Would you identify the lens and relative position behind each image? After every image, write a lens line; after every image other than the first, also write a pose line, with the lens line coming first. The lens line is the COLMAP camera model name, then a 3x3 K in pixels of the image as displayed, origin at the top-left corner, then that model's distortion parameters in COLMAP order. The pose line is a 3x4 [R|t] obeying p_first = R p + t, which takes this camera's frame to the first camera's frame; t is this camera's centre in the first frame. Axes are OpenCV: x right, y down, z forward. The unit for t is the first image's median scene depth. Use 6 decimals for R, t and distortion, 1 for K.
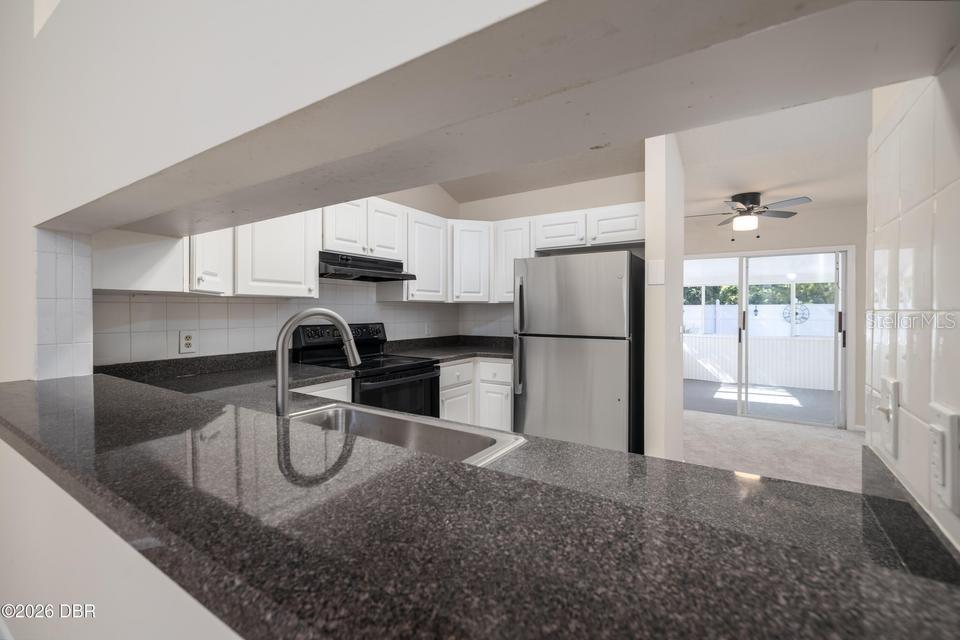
lens RADIAL K [[407.0, 0, 475.9], [0, 407.0, 318.0], [0, 0, 1]] dist [0.012607, 0.000172]
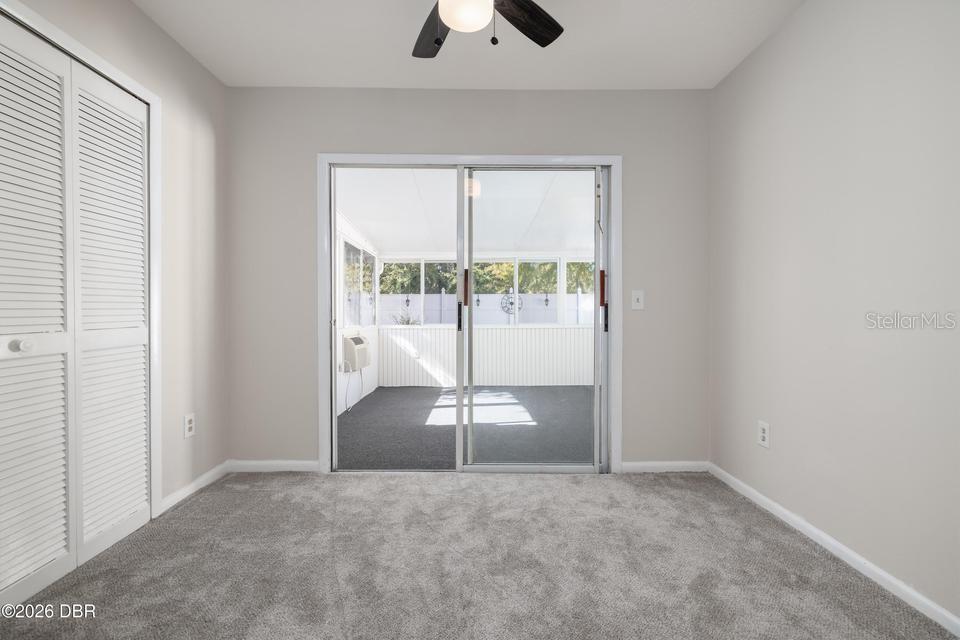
lens RADIAL K [[407.0, 0, 478.0], [0, 407.0, 313.8], [0, 0, 1]] dist [0.012607, 0.000172]
pose [[0.823516, -0.002825, 0.567286, 0.358994], [0.004133, 0.999991, -0.001019, 0.040151], [-0.567277, 0.003184, 0.823521, 0.541968]]
